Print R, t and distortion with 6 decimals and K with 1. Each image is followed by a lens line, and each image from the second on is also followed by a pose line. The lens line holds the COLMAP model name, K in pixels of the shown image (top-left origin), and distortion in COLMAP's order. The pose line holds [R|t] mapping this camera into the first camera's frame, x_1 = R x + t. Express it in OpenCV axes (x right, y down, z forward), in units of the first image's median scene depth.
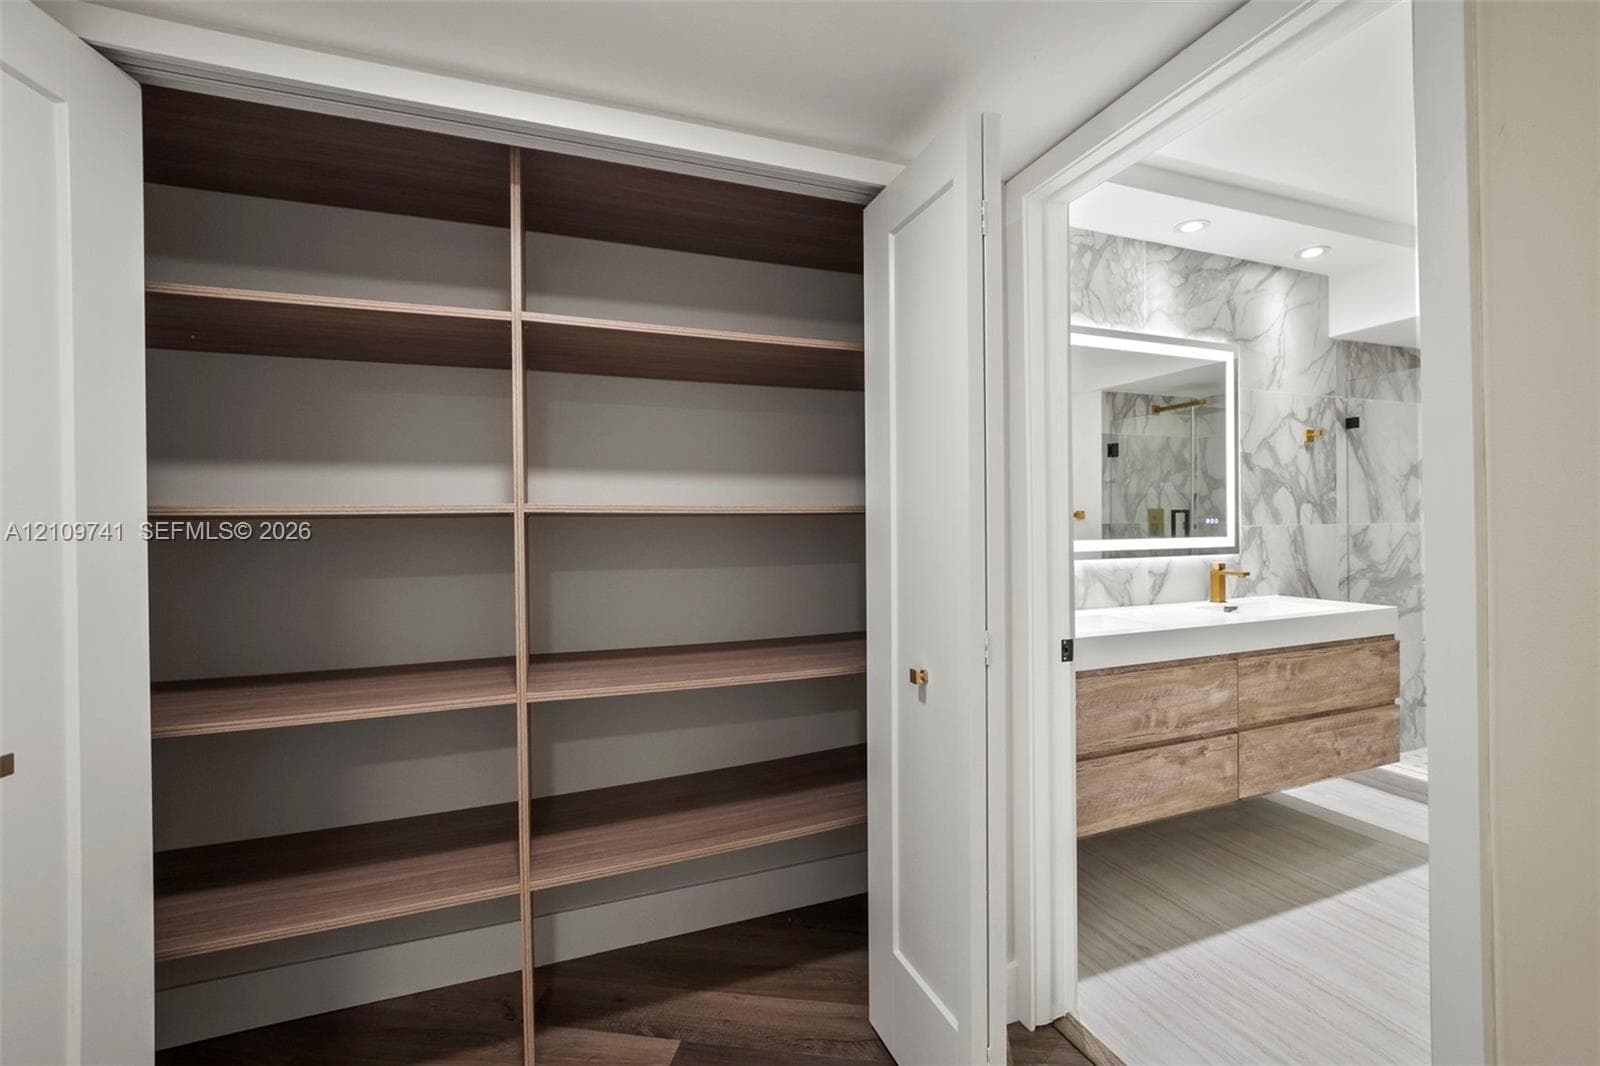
lens RADIAL K [[704.8, 0, 806.1], [0, 704.8, 526.1], [0, 0, 1]] dist [-0.009564, 0.000340]
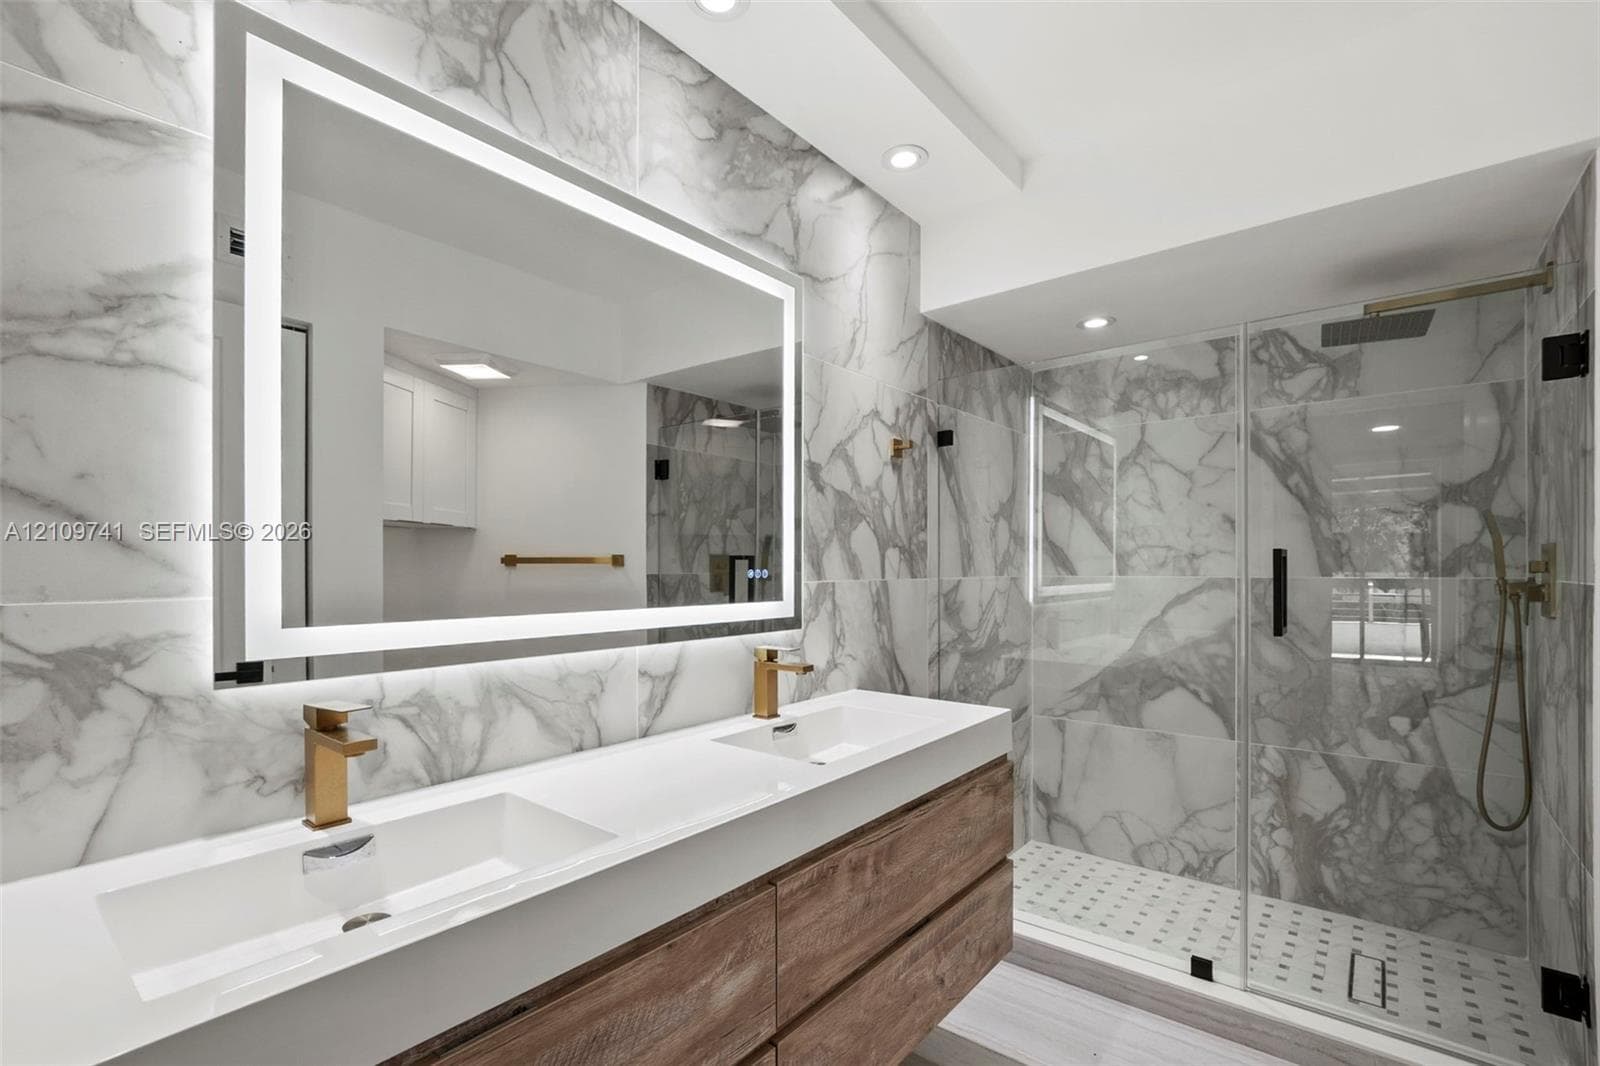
lens RADIAL K [[704.8, 0, 812.5], [0, 704.8, 569.6], [0, 0, 1]] dist [-0.009564, 0.000340]
pose [[0.866645, 0.009081, 0.498843, 0.319471], [-0.006390, 0.999954, -0.007102, -0.006389], [-0.498885, 0.002968, 0.866663, 0.466946]]
